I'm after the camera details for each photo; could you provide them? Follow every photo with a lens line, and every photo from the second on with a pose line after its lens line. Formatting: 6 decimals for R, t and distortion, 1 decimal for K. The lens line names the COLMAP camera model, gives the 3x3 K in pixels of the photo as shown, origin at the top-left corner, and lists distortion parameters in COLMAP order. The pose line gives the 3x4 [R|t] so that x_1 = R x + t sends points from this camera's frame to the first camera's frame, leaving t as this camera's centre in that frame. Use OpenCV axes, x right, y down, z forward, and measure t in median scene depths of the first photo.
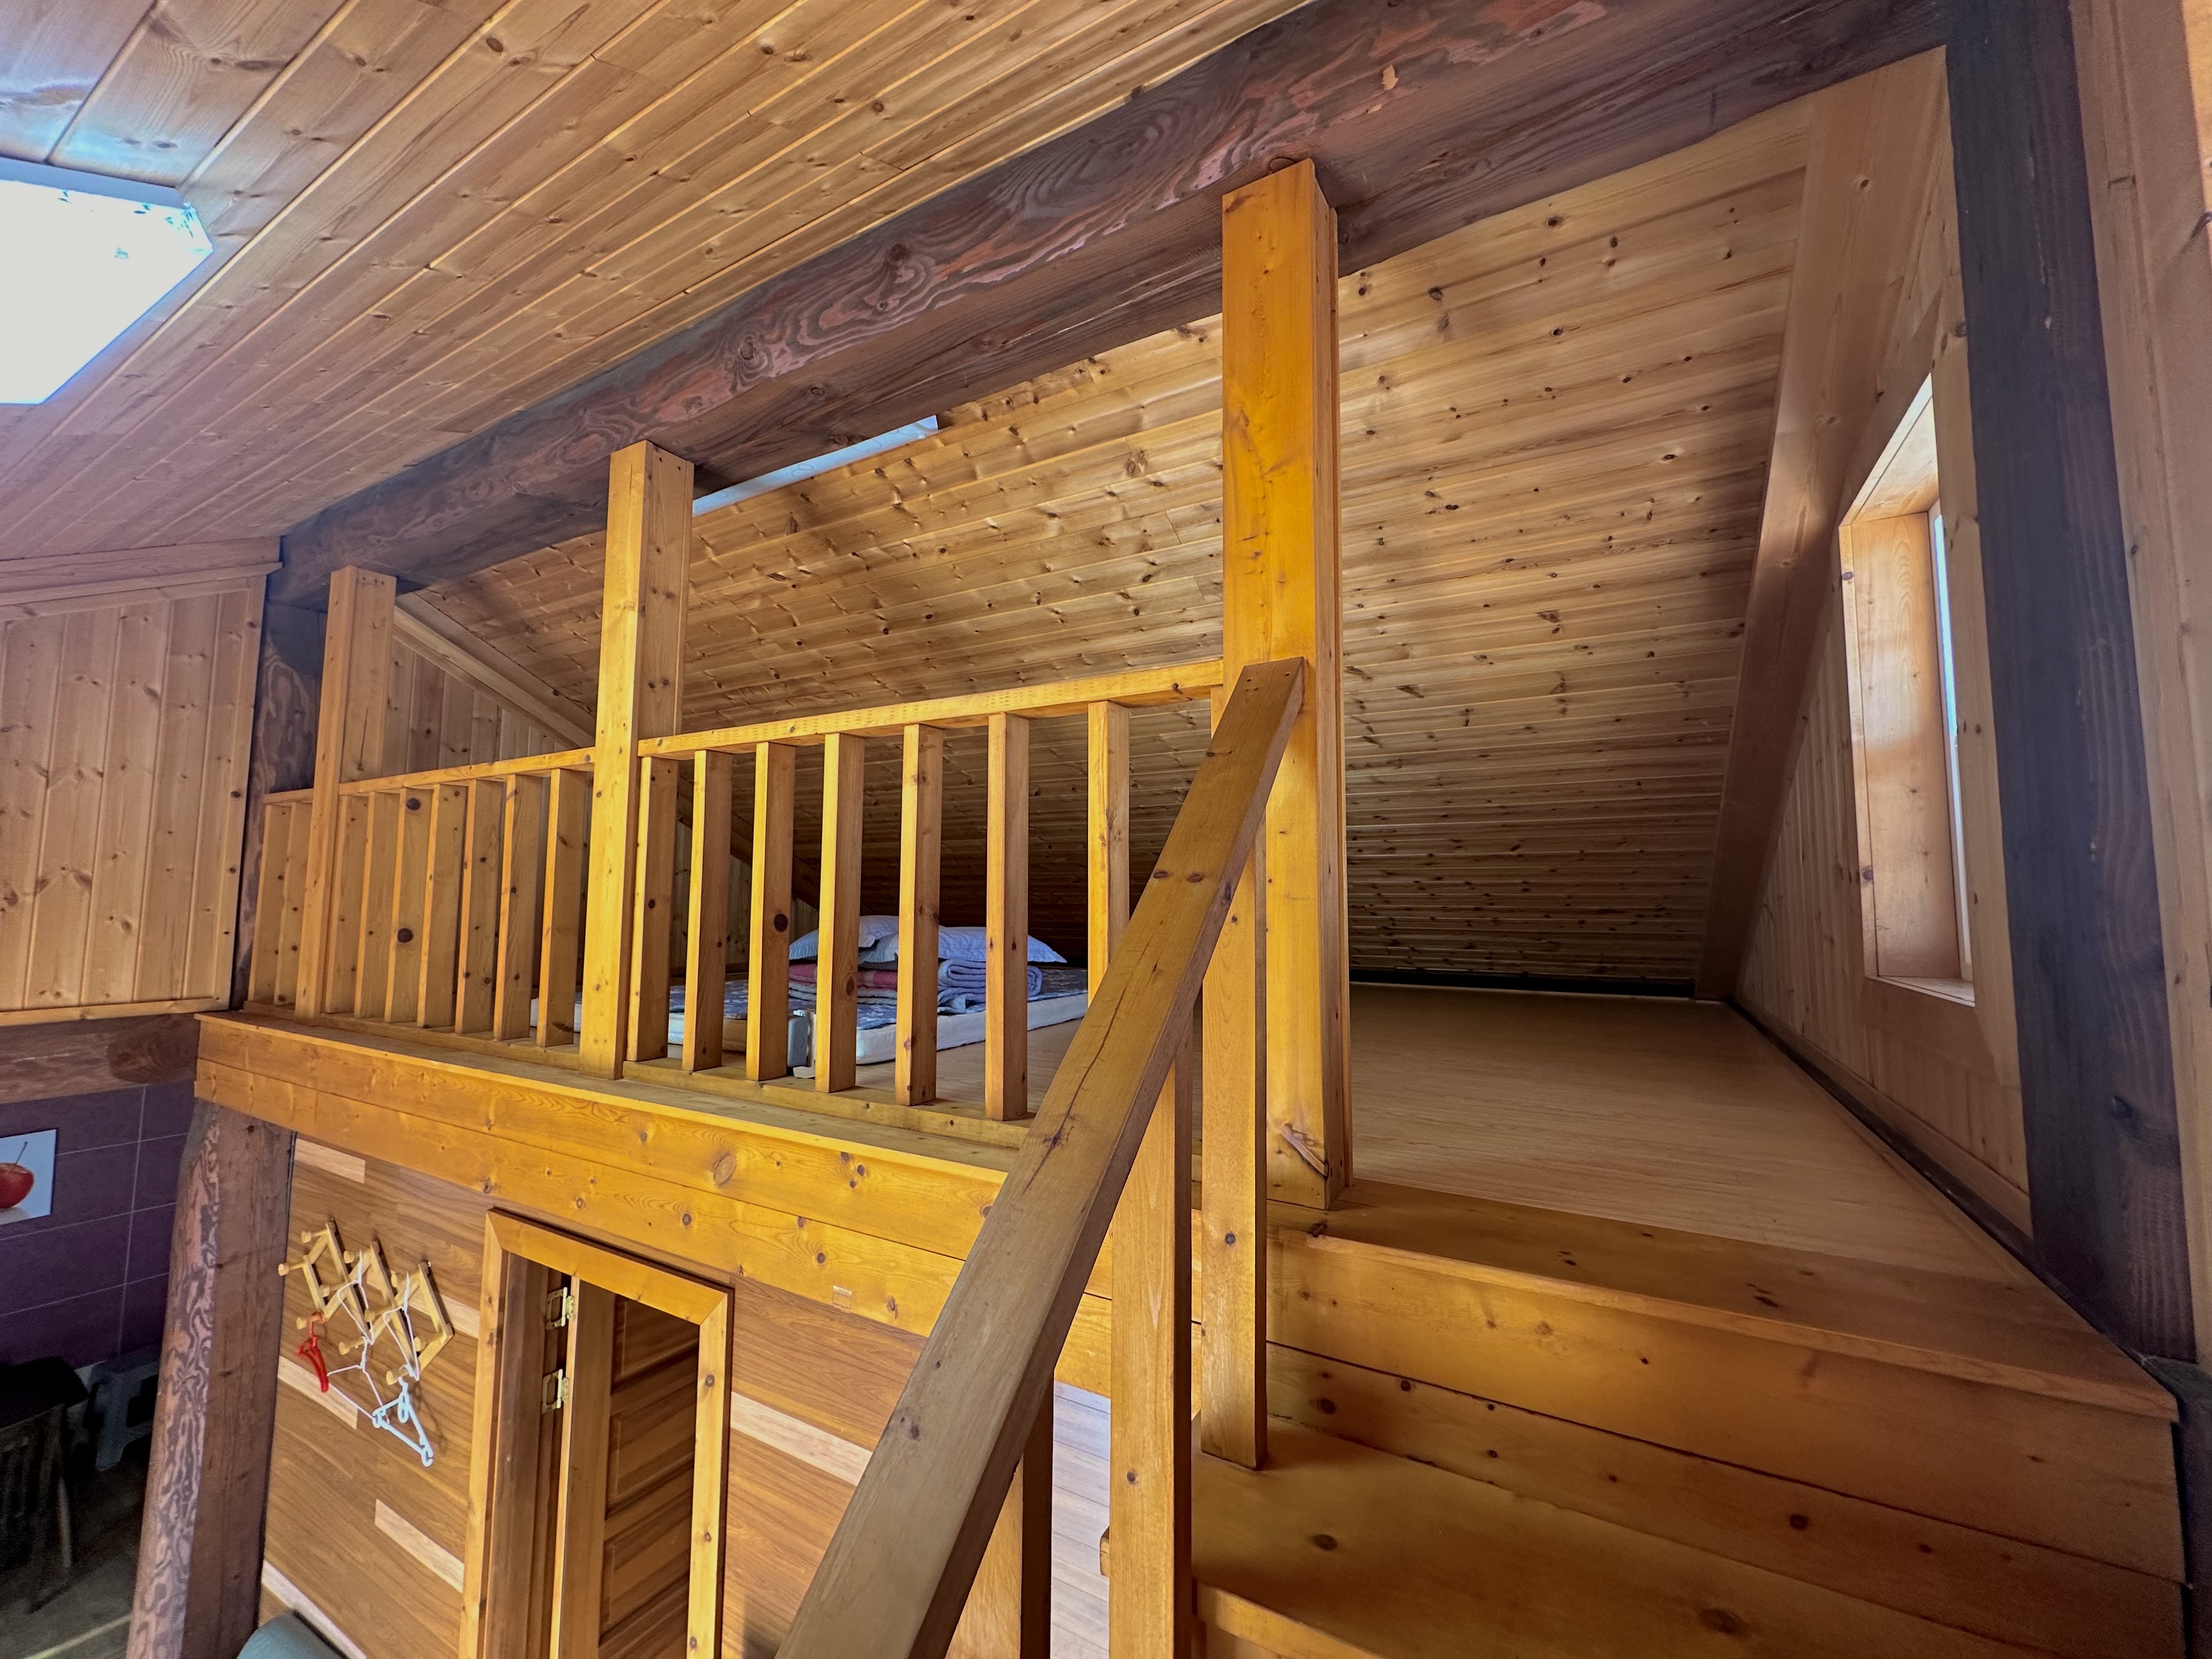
lens RADIAL K [[882.8, 0, 1109.7], [0, 882.8, 830.8], [0, 0, 1]] dist [0.000500, -0.000091]
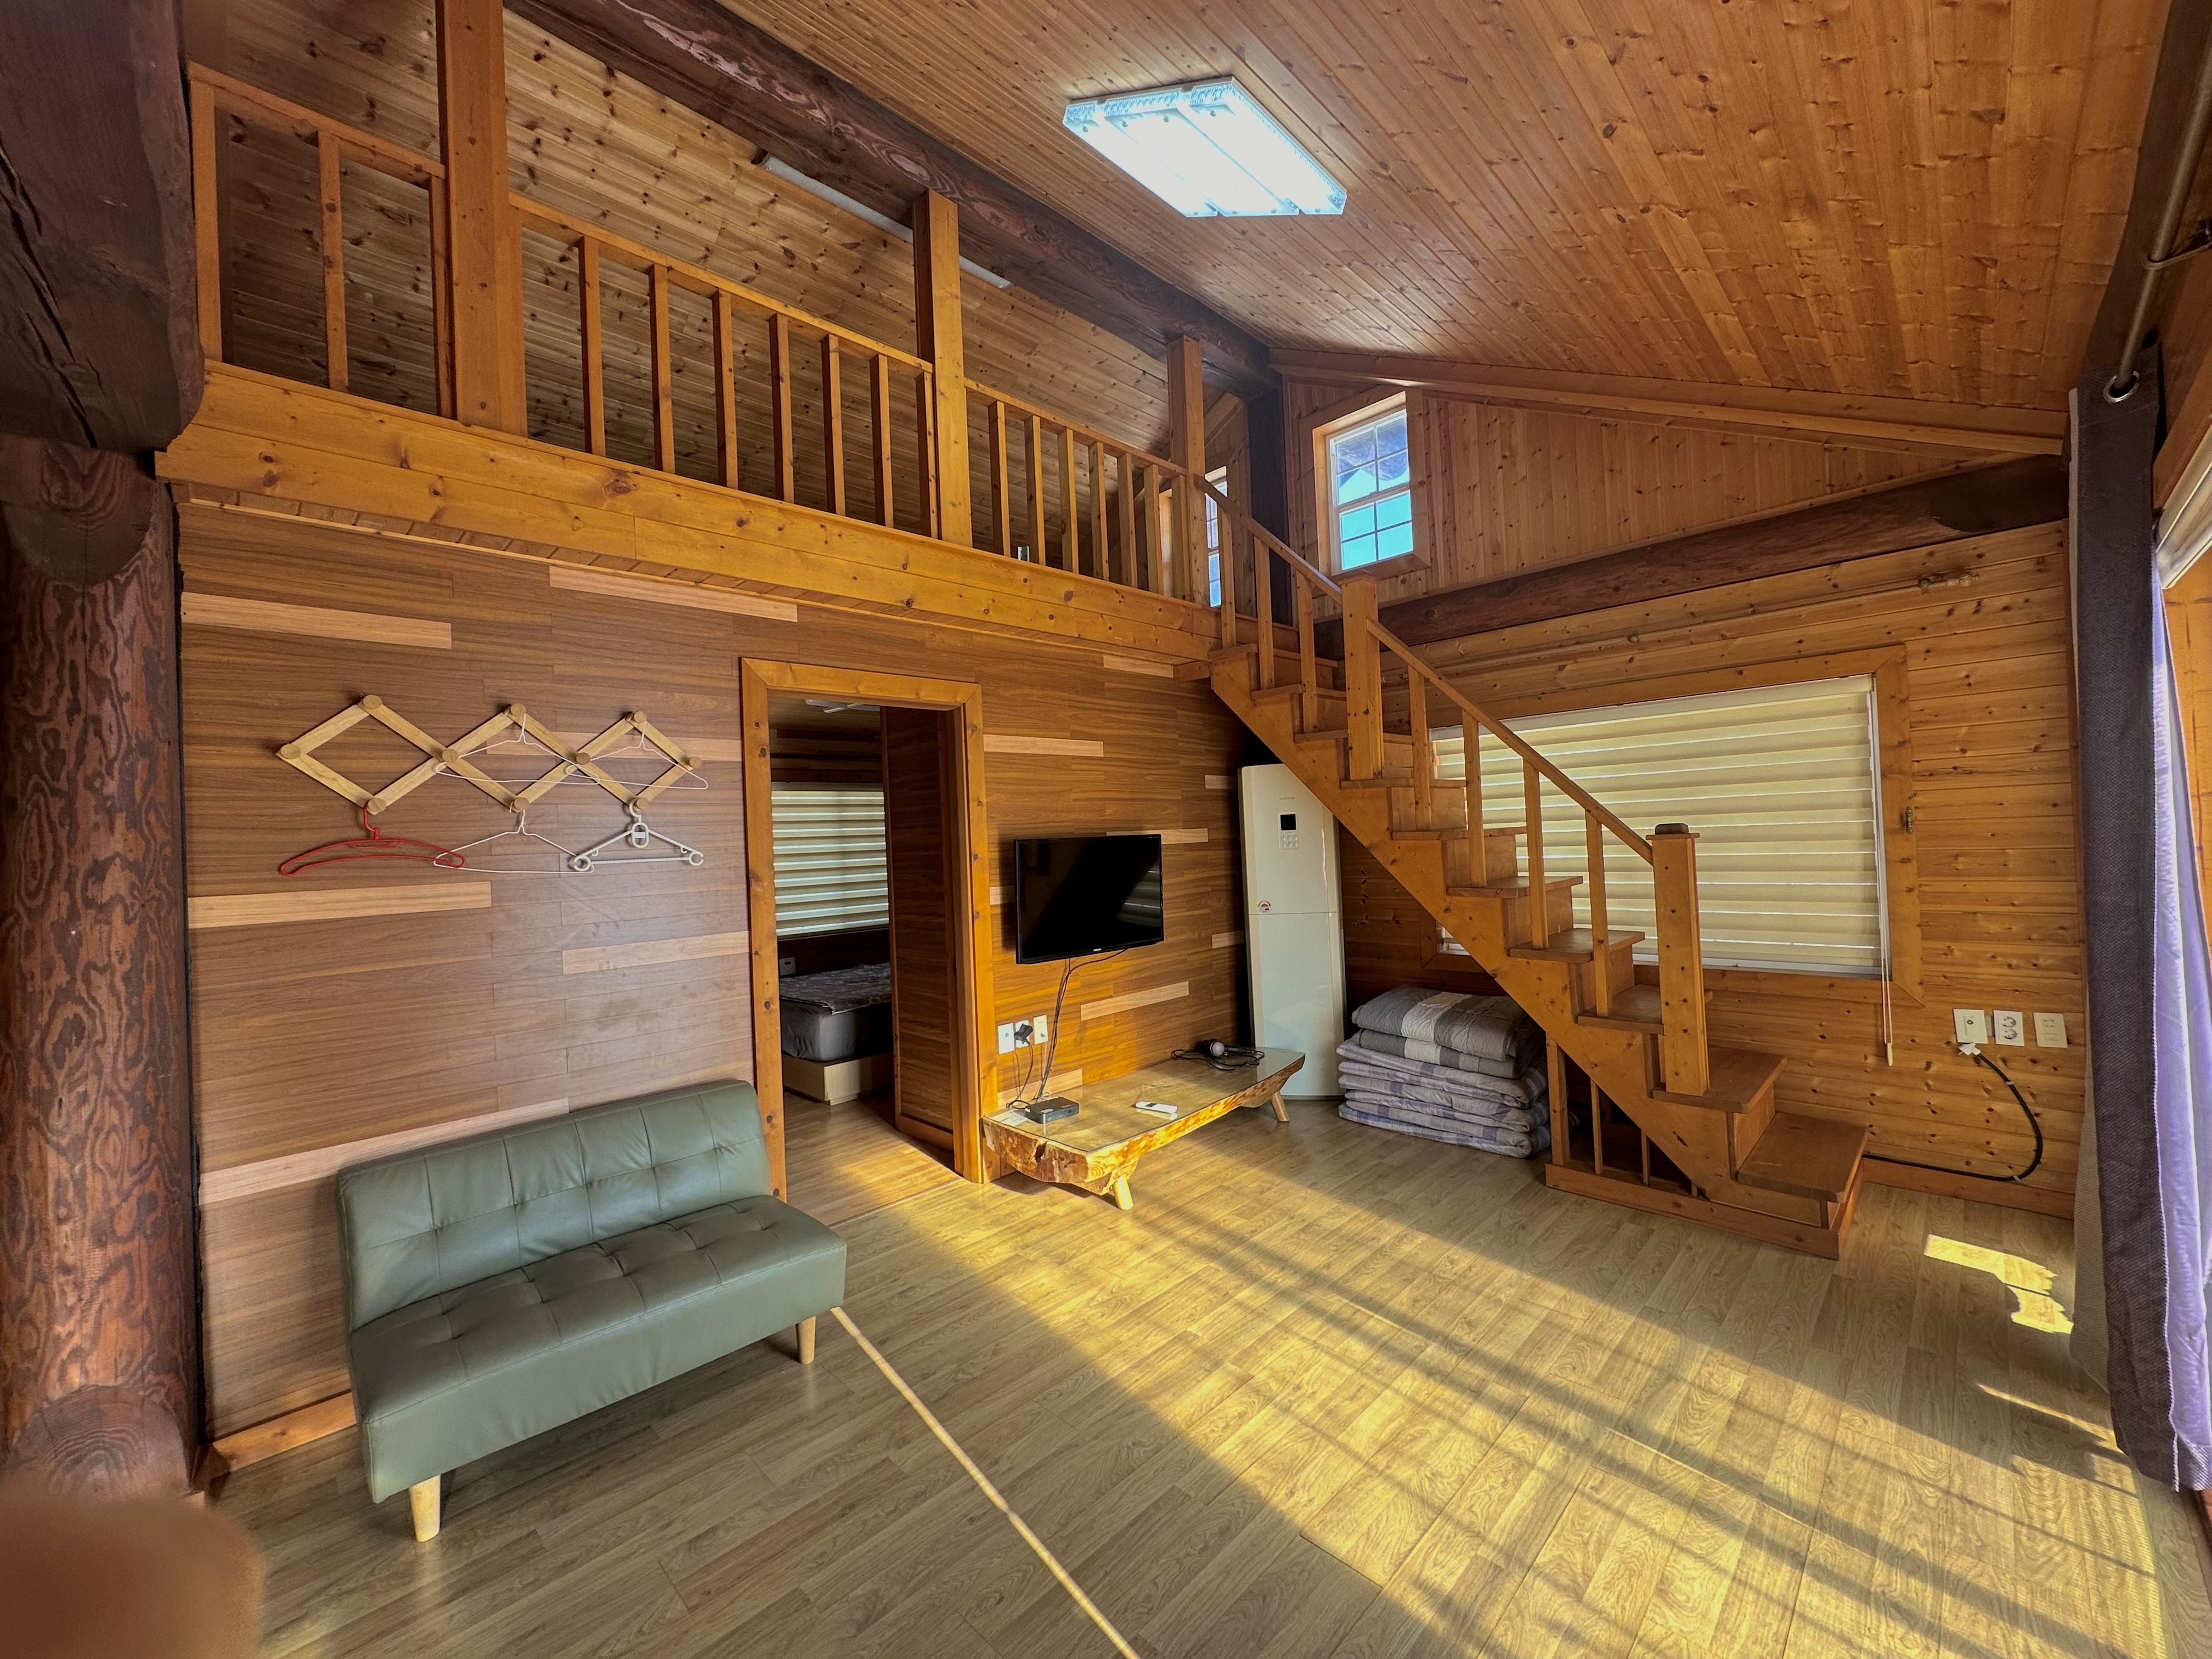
lens RADIAL K [[882.8, 0, 1109.7], [0, 882.8, 830.8], [0, 0, 1]] dist [0.000500, -0.000091]
pose [[0.266933, -0.009580, 0.963668, -1.491619], [-0.033275, 0.999263, 0.019151, 0.532279], [-0.963141, -0.037178, 0.266417, 0.129064]]
